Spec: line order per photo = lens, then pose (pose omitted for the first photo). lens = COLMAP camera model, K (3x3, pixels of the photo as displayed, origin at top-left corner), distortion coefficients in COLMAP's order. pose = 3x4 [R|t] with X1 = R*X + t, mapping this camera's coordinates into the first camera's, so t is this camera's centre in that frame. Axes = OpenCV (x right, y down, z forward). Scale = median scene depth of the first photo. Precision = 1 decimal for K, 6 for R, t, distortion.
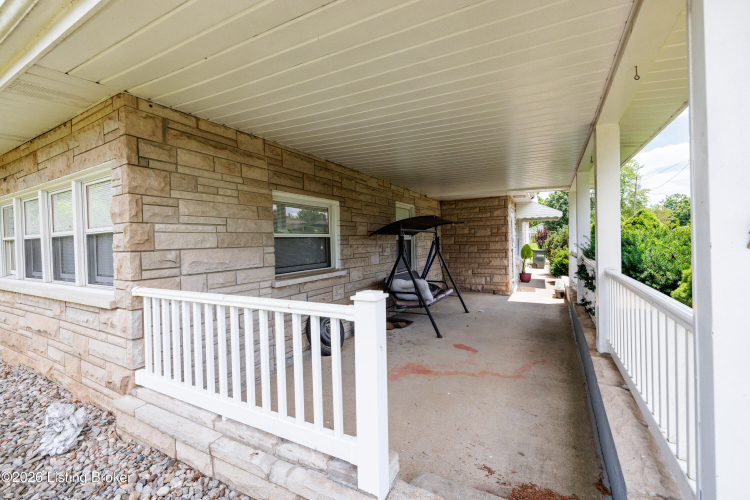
lens RADIAL K [[309.3, 0, 375.0], [0, 309.3, 250.0], [0, 0, 1]] dist [0.021004, -0.000021]
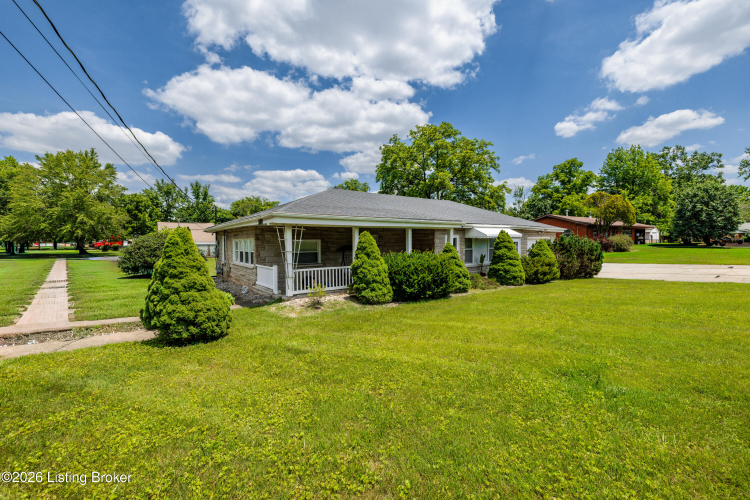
lens RADIAL K [[309.3, 0, 375.0], [0, 309.3, 250.0], [0, 0, 1]] dist [0.021004, -0.000021]
pose [[0.911816, 0.032820, -0.409286, 2.127904], [-0.027417, 0.999442, 0.019063, -0.185411], [0.409683, -0.006161, 0.912207, -1.949895]]
